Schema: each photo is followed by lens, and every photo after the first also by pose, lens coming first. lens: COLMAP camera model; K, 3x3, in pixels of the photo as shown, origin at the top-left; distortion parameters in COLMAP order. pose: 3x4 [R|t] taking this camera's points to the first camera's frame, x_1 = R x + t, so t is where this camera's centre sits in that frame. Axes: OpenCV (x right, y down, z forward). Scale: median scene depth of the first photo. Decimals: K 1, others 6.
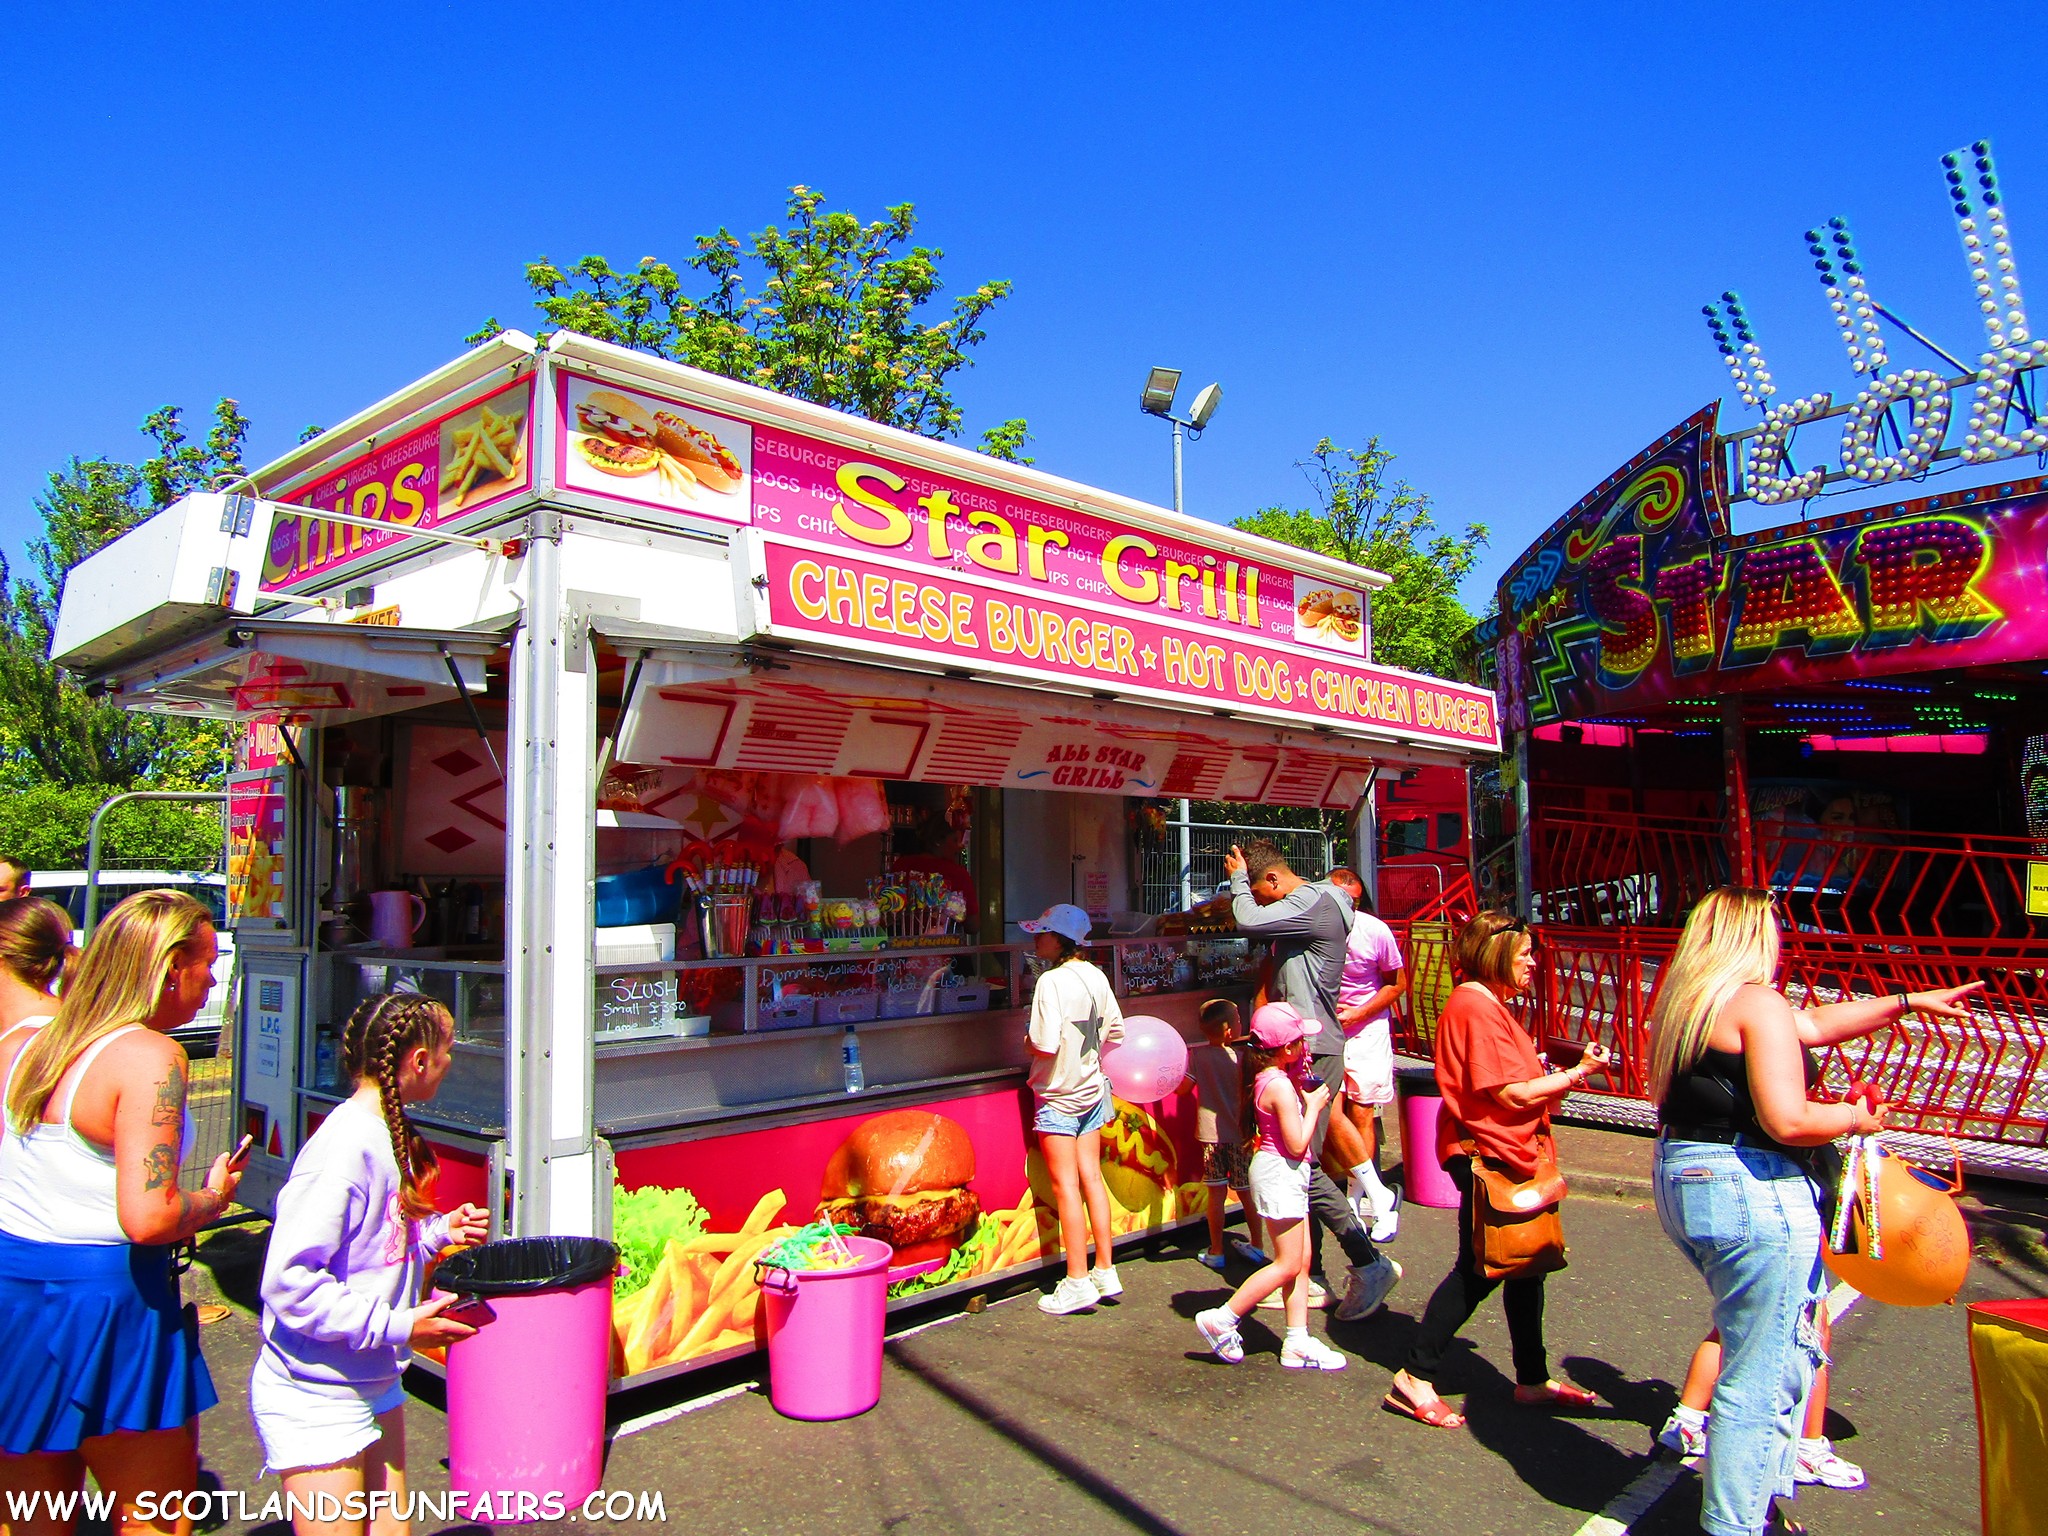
lens RADIAL K [[1469.4, 0, 1004.5], [0, 1469.4, 760.9], [0, 0, 1]] dist [-0.005913, -0.002329]
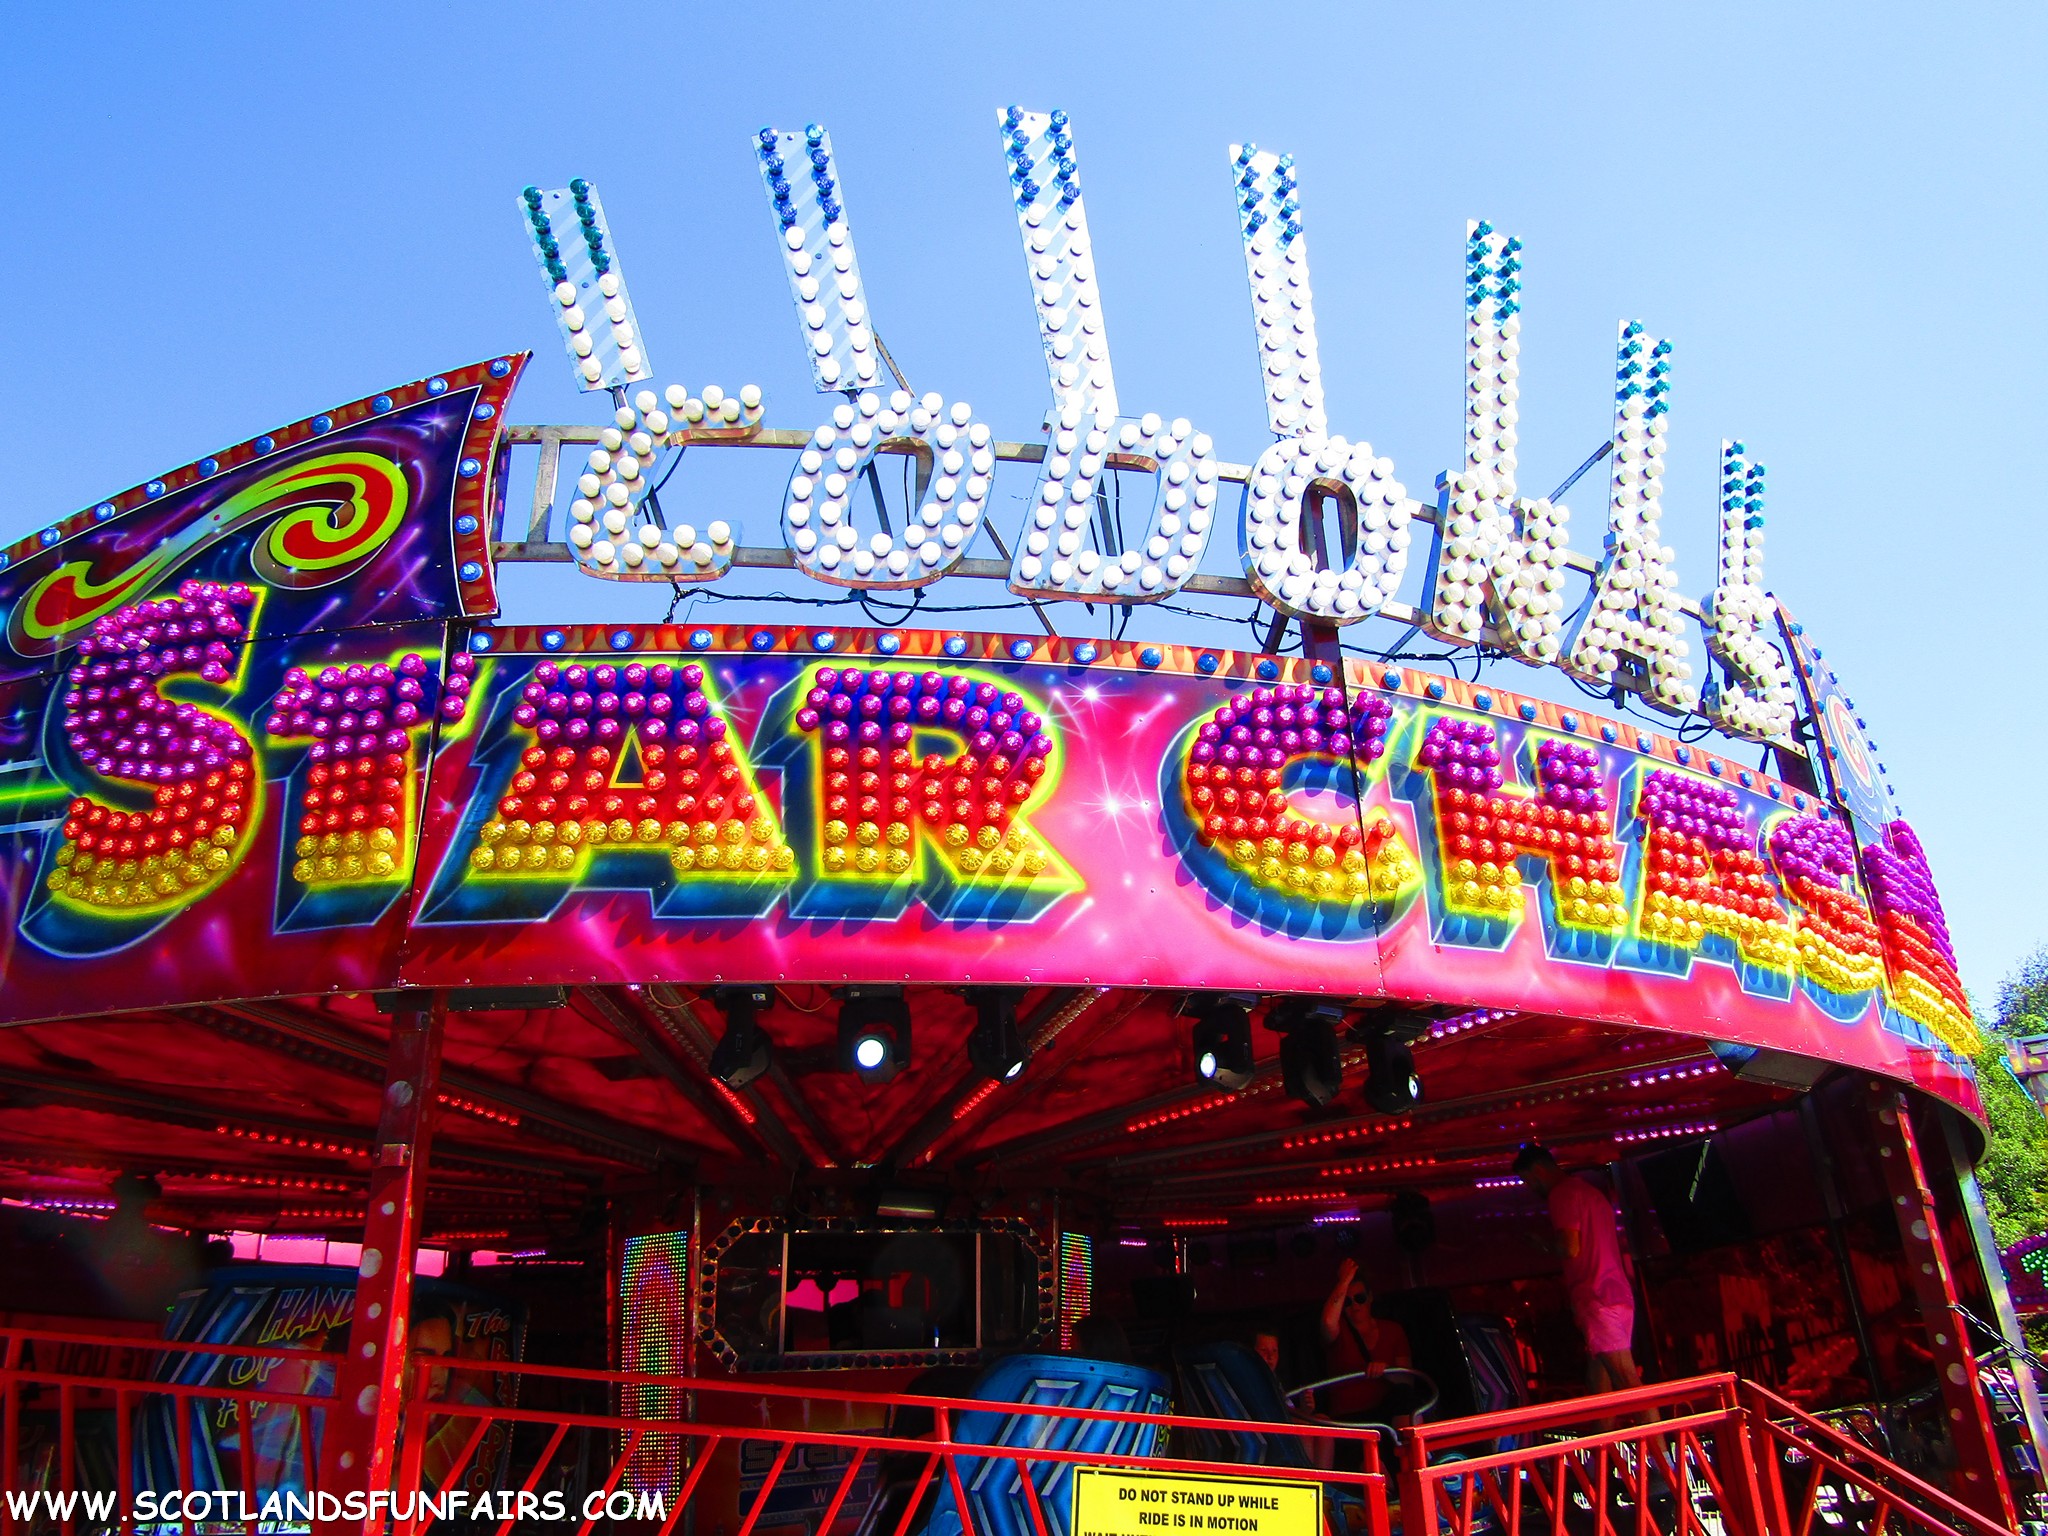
lens RADIAL K [[1469.4, 0, 1038.5], [0, 1469.4, 756.2], [0, 0, 1]] dist [-0.005913, -0.002329]
pose [[0.481363, 0.351589, 0.802916, 0.259131], [-0.044129, 0.924585, -0.378410, 0.036038], [-0.875410, 0.146721, 0.460577, 0.717442]]
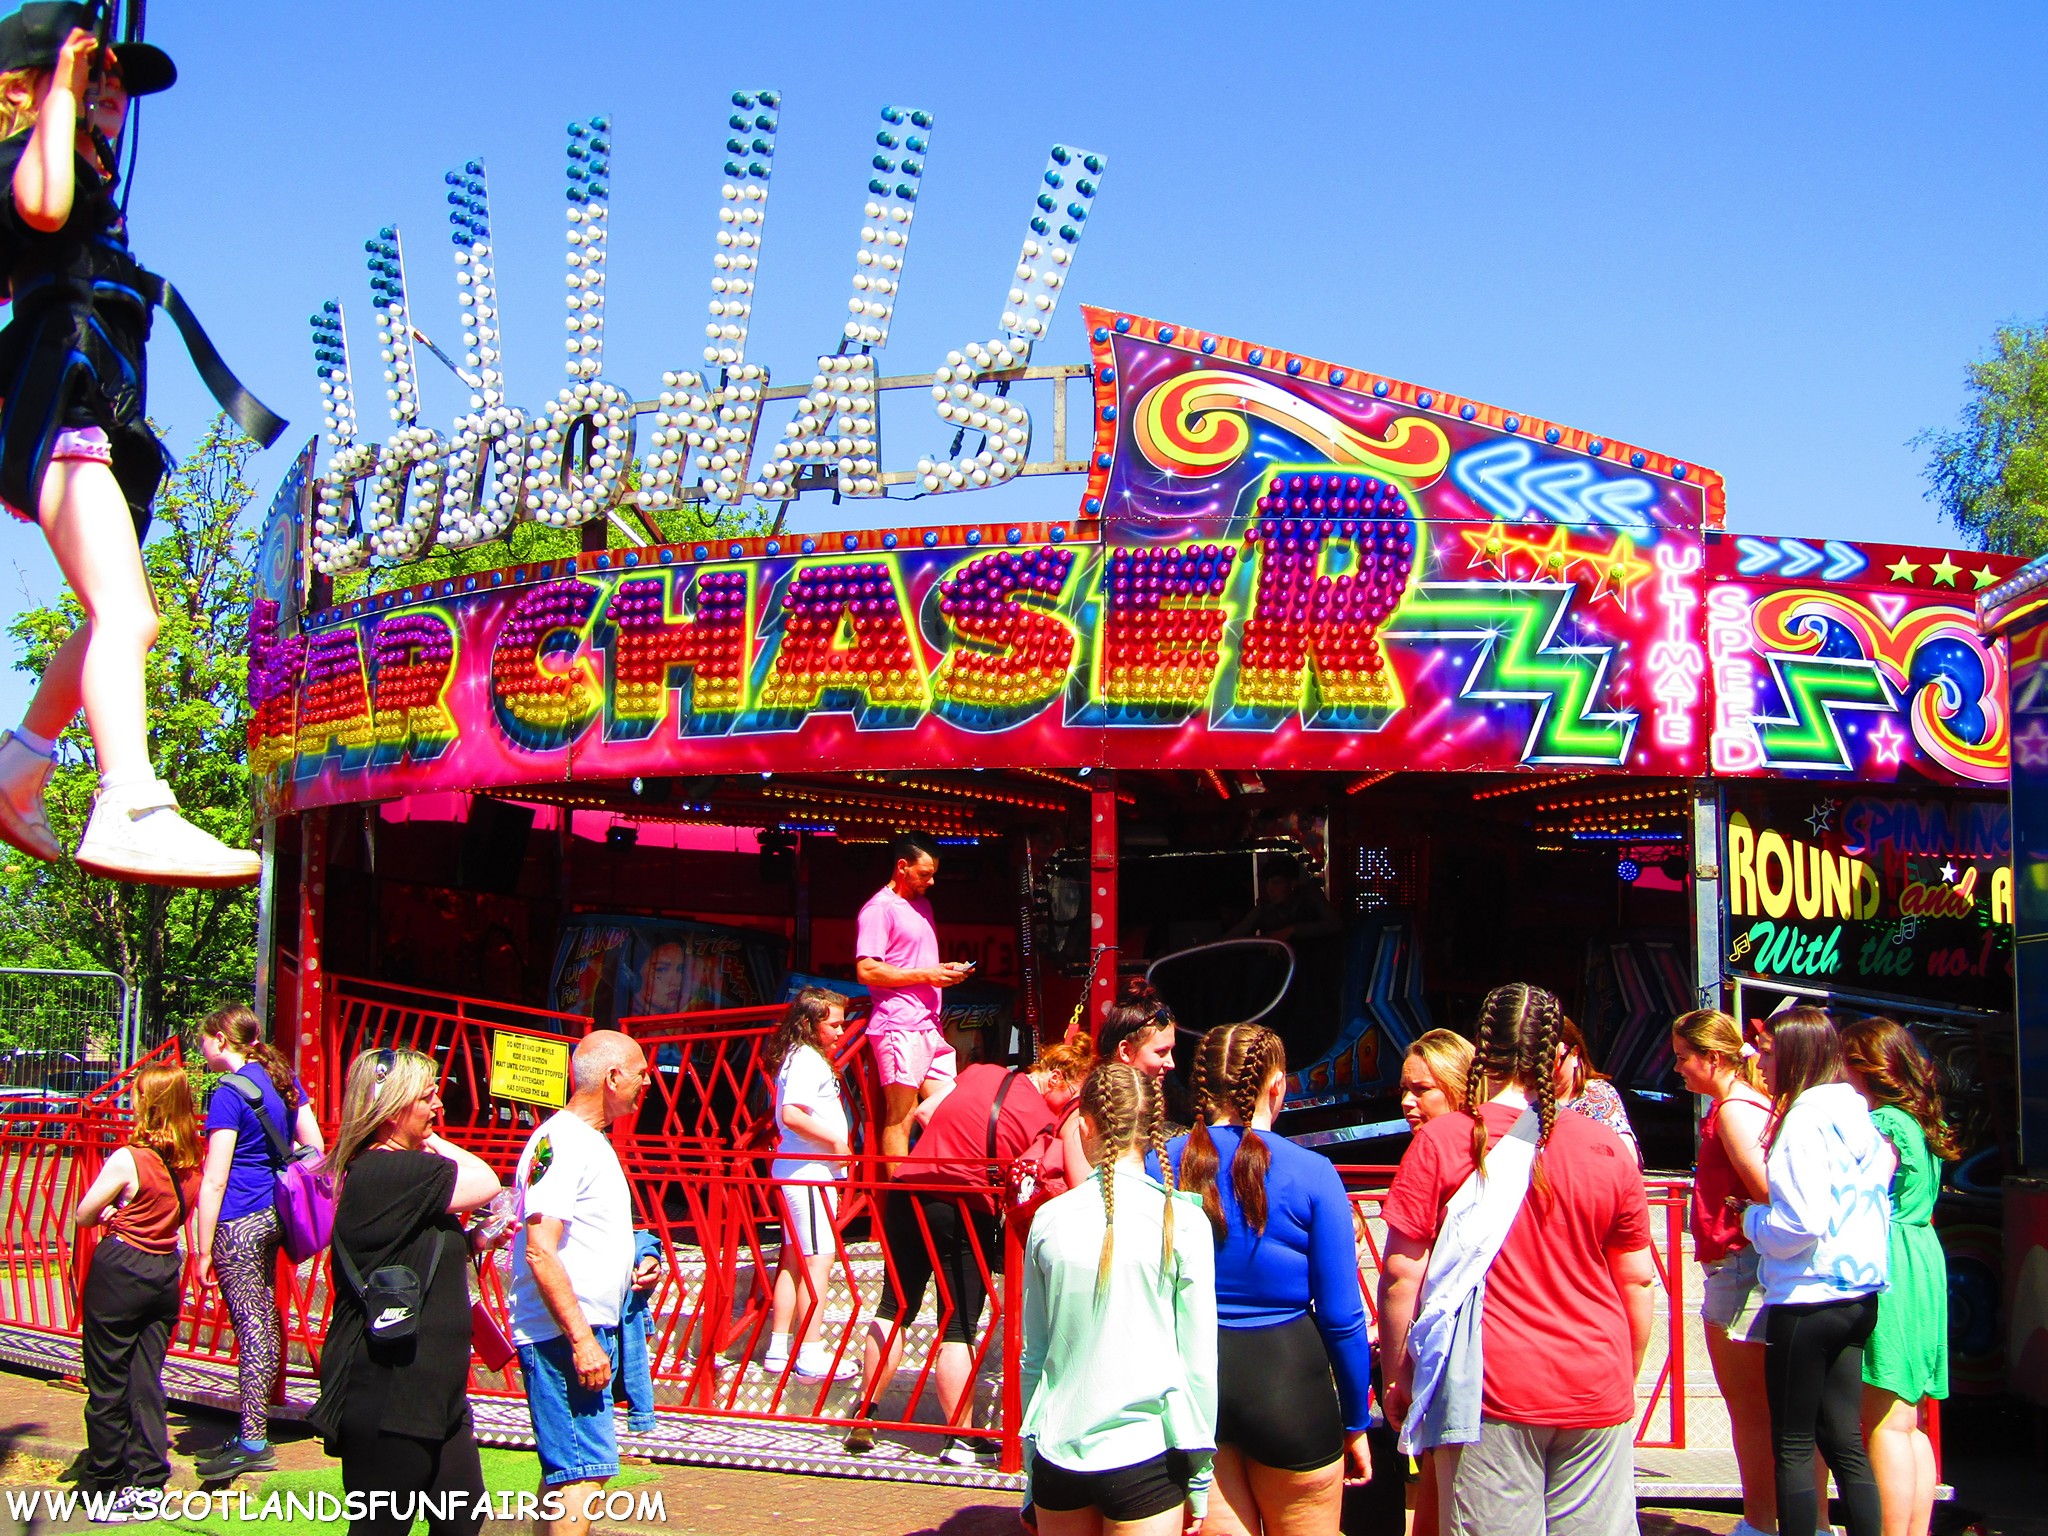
lens RADIAL K [[2805.3, 0, 999.3], [0, 2805.3, 769.5], [0, 0, 1]] dist [-0.084255, 0.000000]
pose [[0.993331, 0.025158, 0.112522, 0.732977], [-0.023007, 0.999528, -0.020379, -0.048831], [-0.112981, 0.017654, 0.993440, -0.547774]]
